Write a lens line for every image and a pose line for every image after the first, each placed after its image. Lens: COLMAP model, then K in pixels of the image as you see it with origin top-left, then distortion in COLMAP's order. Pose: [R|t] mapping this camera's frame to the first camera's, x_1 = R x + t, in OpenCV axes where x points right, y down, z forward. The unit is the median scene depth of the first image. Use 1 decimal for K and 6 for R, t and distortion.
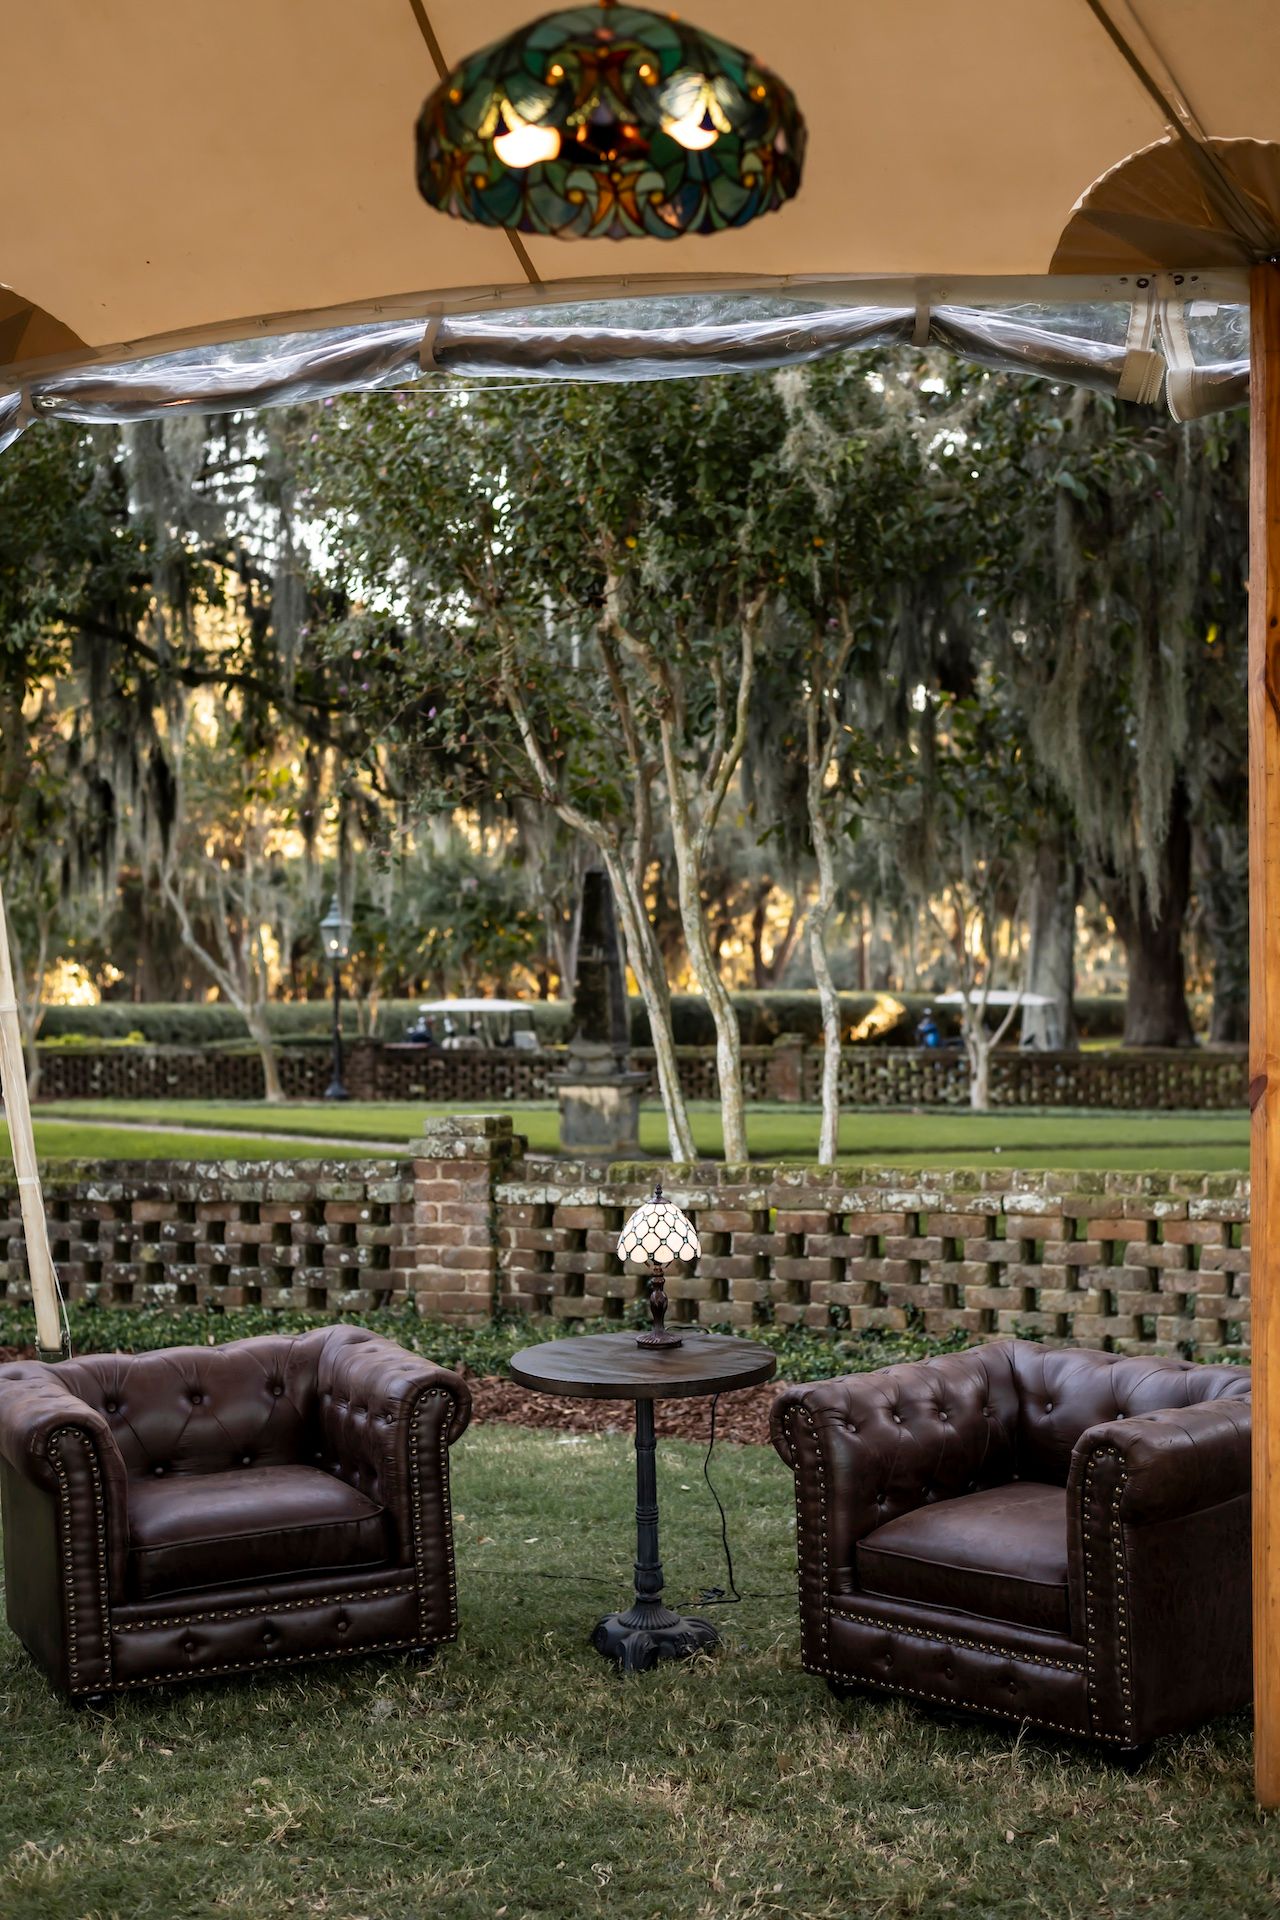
lens RADIAL K [[2915.0, 0, 640.0], [0, 2915.0, 960.0], [0, 0, 1]] dist [-0.012080, 0.200229]
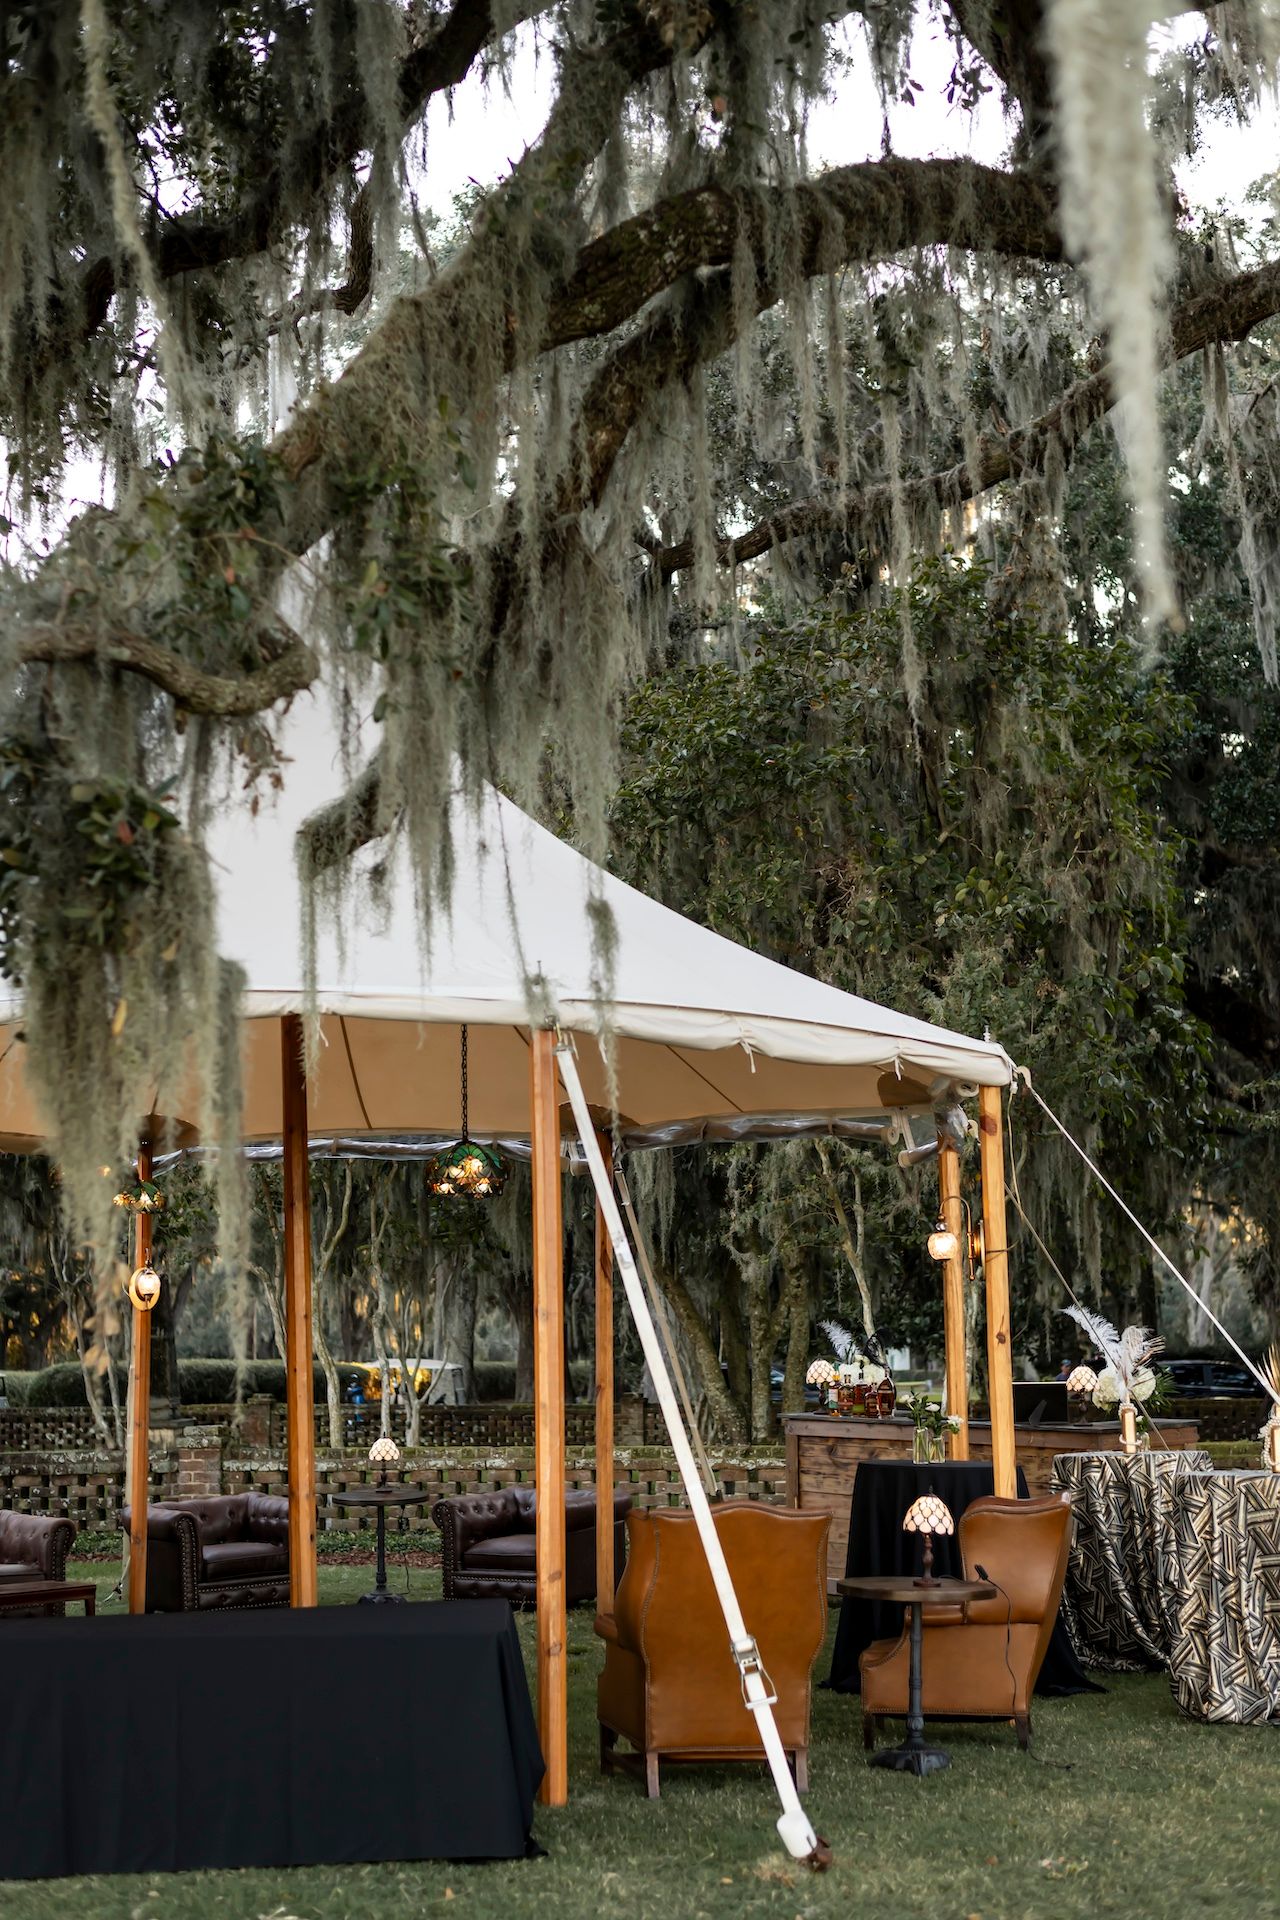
lens RADIAL K [[2915.0, 0, 640.0], [0, 2915.0, 960.0], [0, 0, 1]] dist [-0.012080, 0.200229]
pose [[0.977979, 0.024026, 0.207318, -0.187143], [0.002097, 0.992170, -0.124876, -0.010803], [-0.208695, 0.122561, 0.970271, -0.971292]]
